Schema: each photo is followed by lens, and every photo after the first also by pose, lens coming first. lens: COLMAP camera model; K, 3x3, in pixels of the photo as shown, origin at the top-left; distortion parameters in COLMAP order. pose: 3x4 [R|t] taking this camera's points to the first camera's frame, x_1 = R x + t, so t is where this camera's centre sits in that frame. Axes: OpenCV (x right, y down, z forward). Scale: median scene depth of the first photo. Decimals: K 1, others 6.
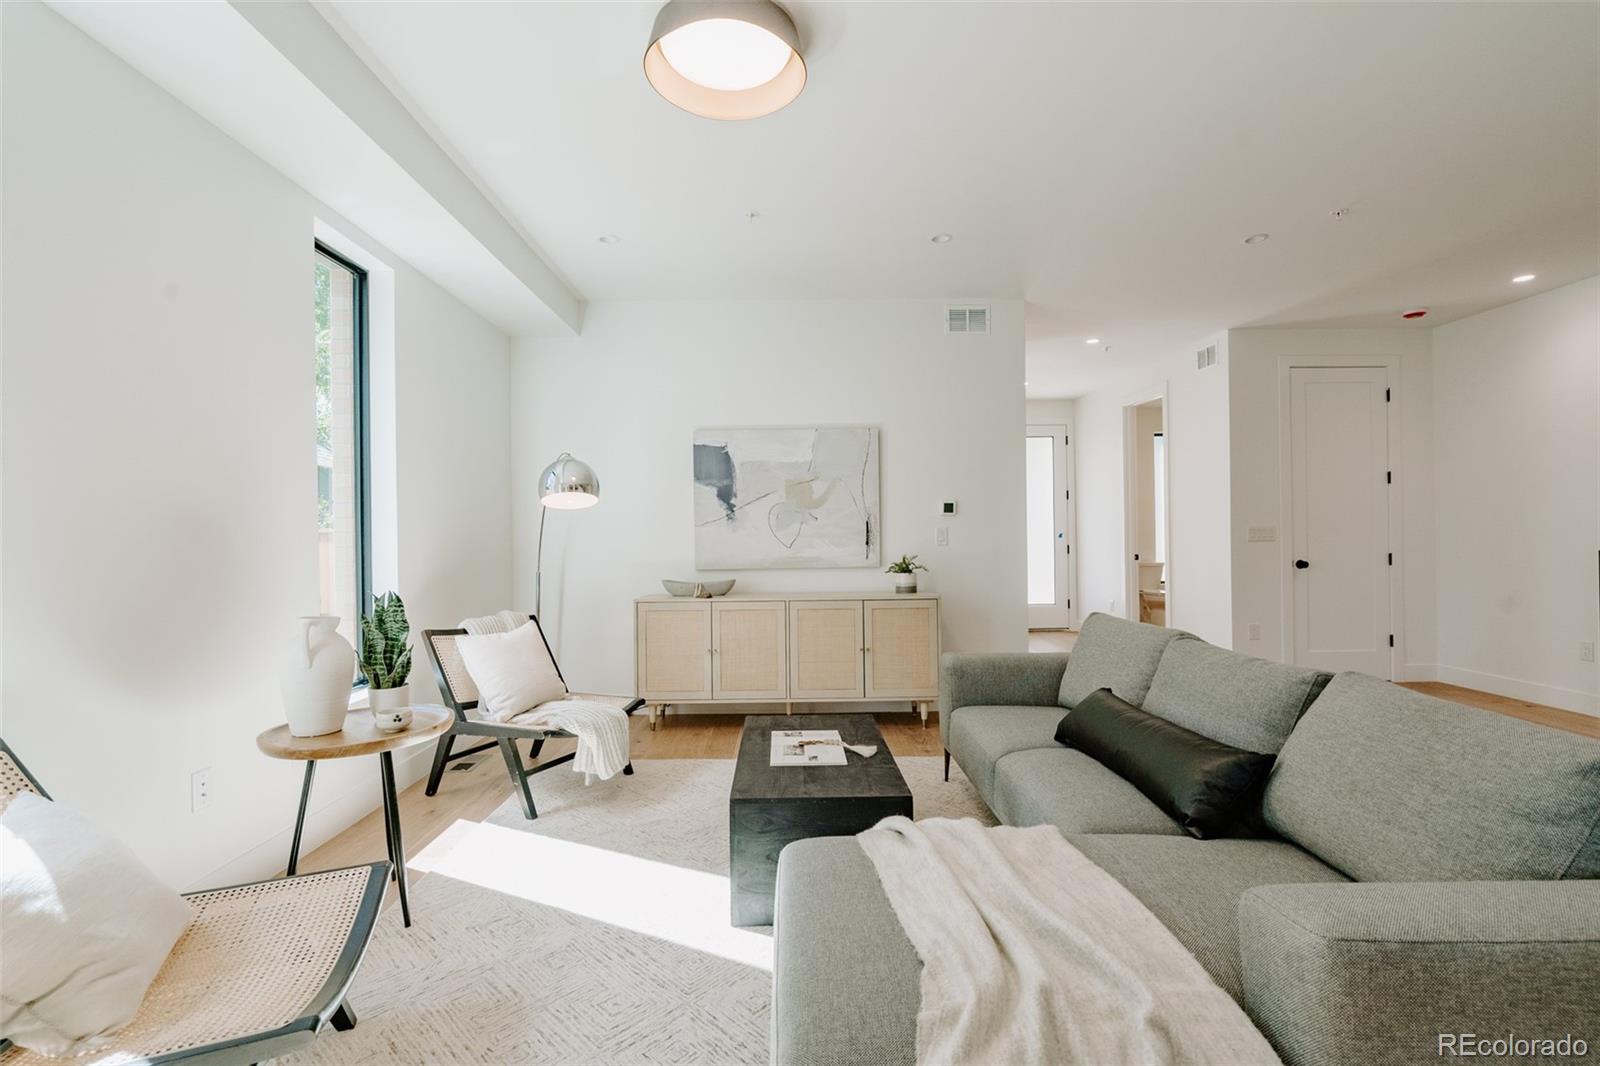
lens RADIAL K [[710.0, 0, 800.0], [0, 710.0, 533.0], [0, 0, 1]] dist [-0.003759, -0.000699]
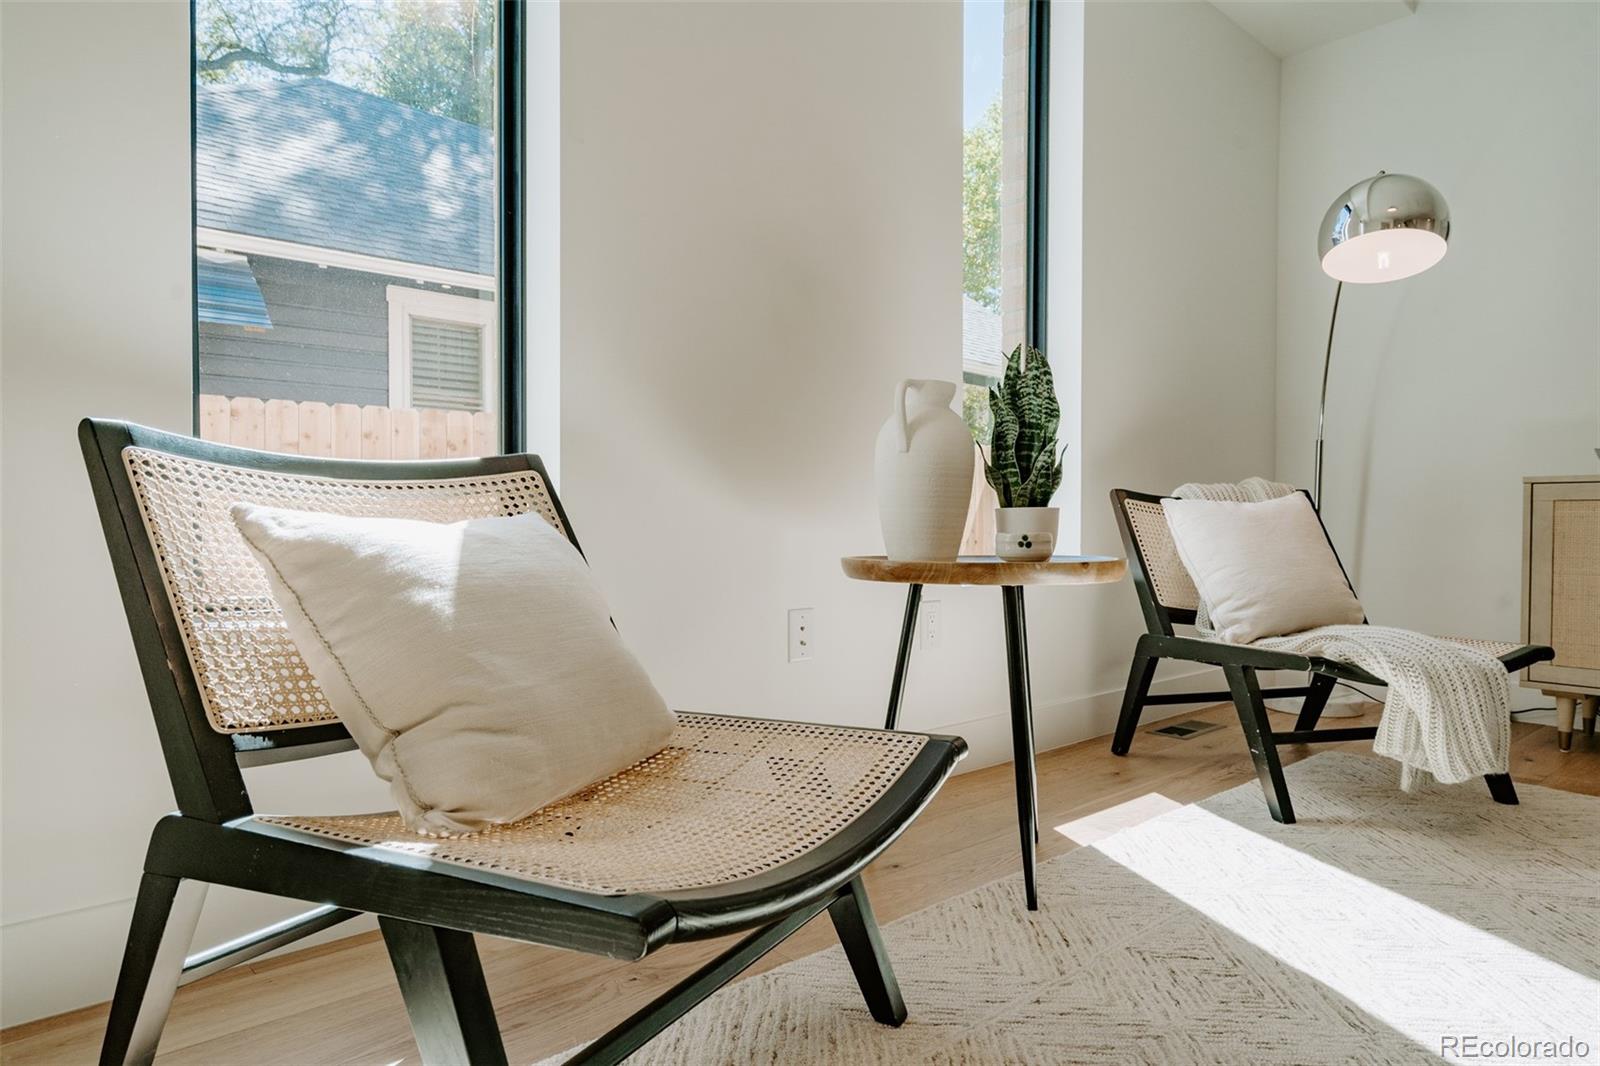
lens RADIAL K [[960.3, 0, 791.9], [0, 960.3, 540.1], [0, 0, 1]] dist [0.000600, 0.000915]
pose [[0.645169, 0.027053, -0.763561, -0.093701], [-0.004036, 0.999480, 0.032001, 0.214150], [0.764030, -0.017564, 0.644942, 0.330112]]
